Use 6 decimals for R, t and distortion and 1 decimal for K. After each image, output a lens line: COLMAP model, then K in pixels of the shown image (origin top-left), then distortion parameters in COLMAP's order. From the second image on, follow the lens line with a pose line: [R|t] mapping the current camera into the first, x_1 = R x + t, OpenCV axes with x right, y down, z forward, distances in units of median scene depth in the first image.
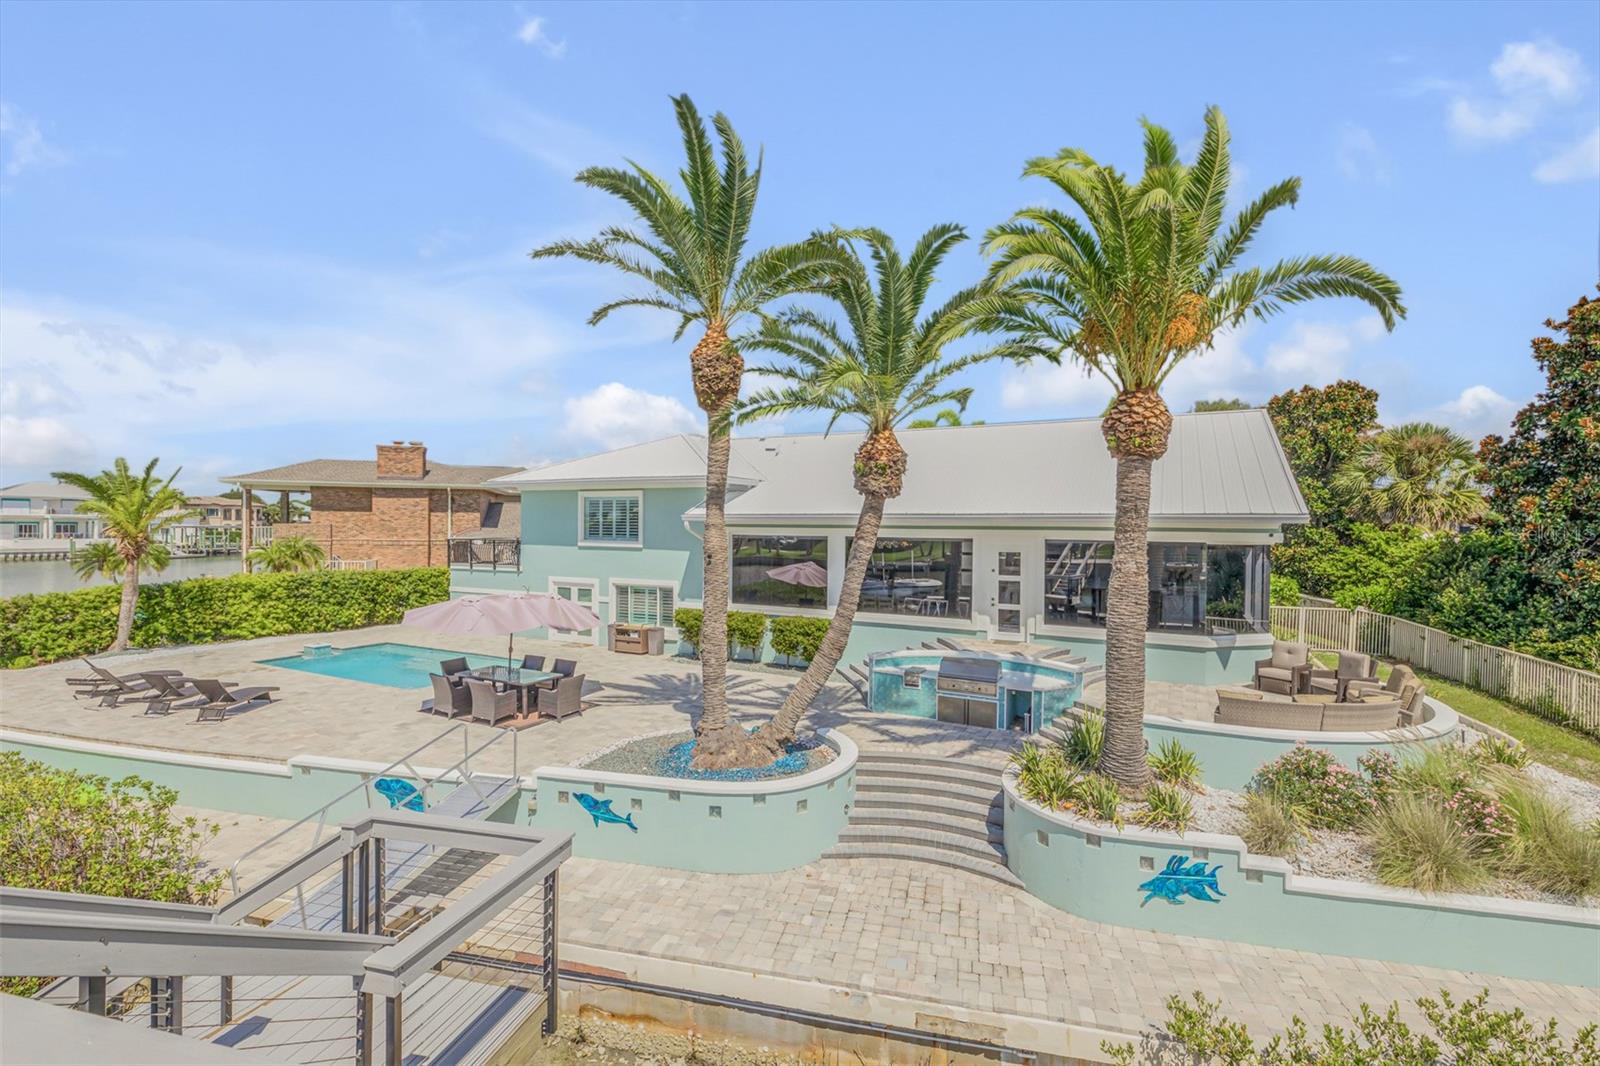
lens RADIAL K [[713.0, 0, 800.0], [0, 713.0, 533.0], [0, 0, 1]] dist [-0.000898, 0.000249]
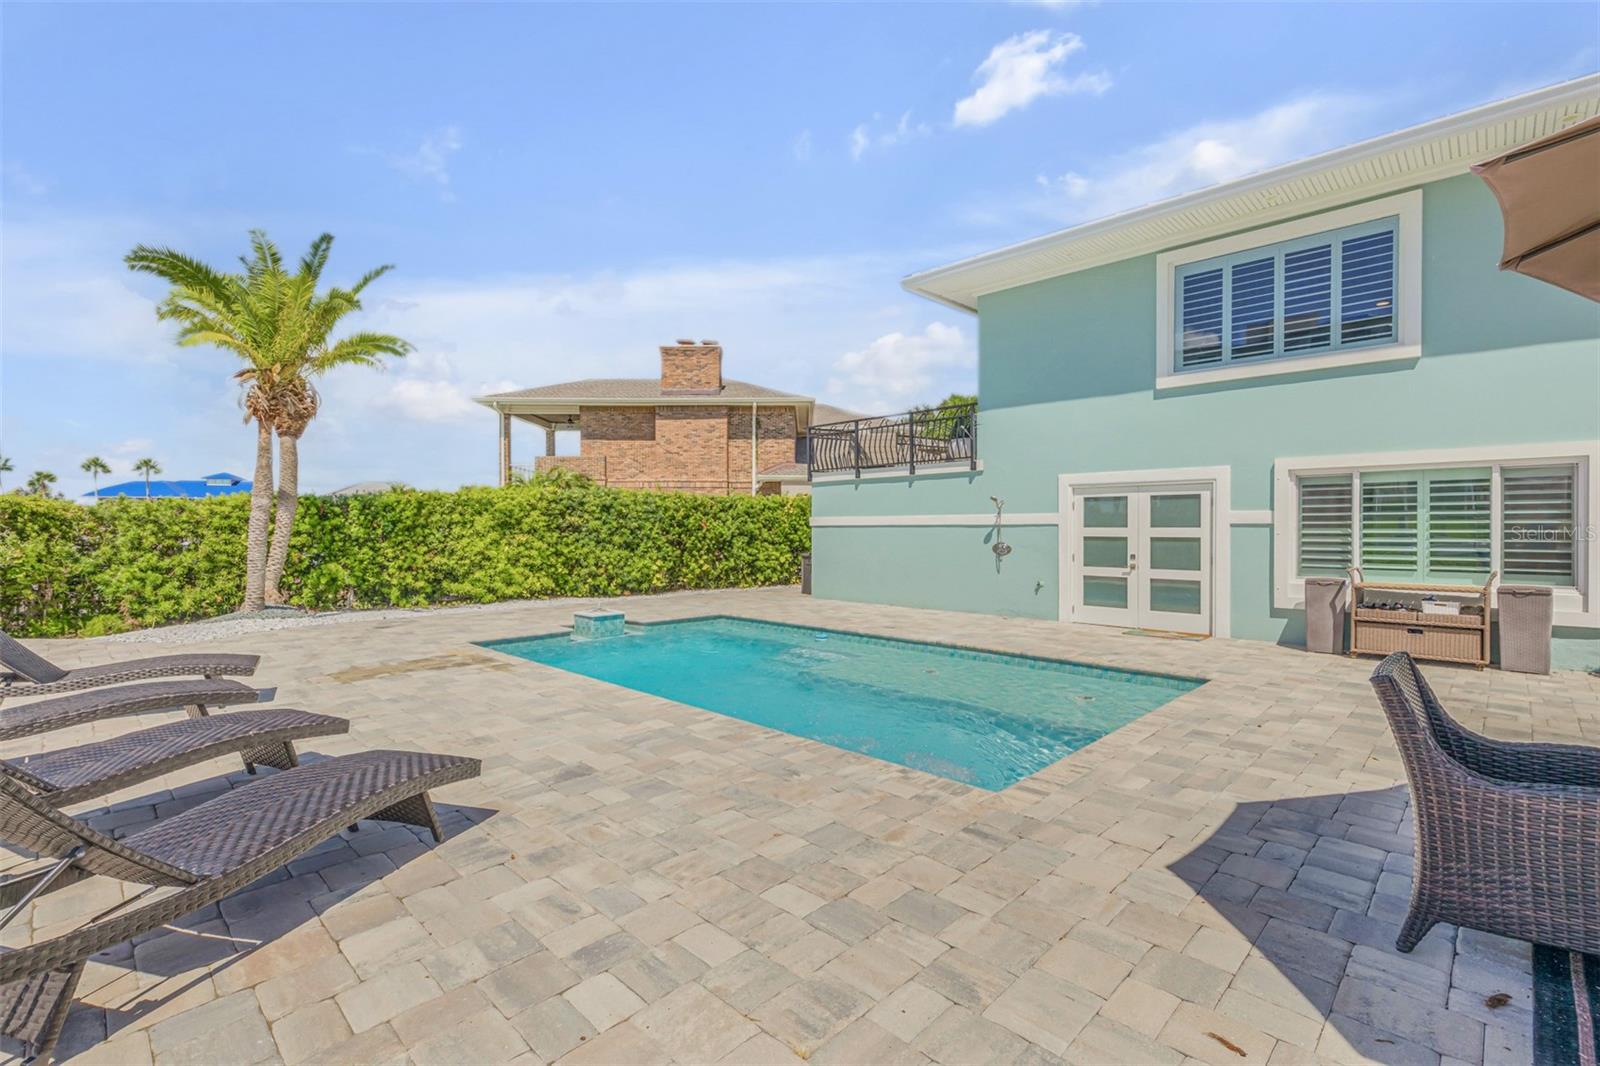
lens RADIAL K [[713.0, 0, 800.0], [0, 713.0, 533.0], [0, 0, 1]] dist [-0.000898, 0.000249]
pose [[0.955580, -0.005550, -0.294678, -0.379214], [0.004490, 0.999981, -0.004273, 0.098202], [0.294697, 0.002760, 0.955587, 0.543996]]
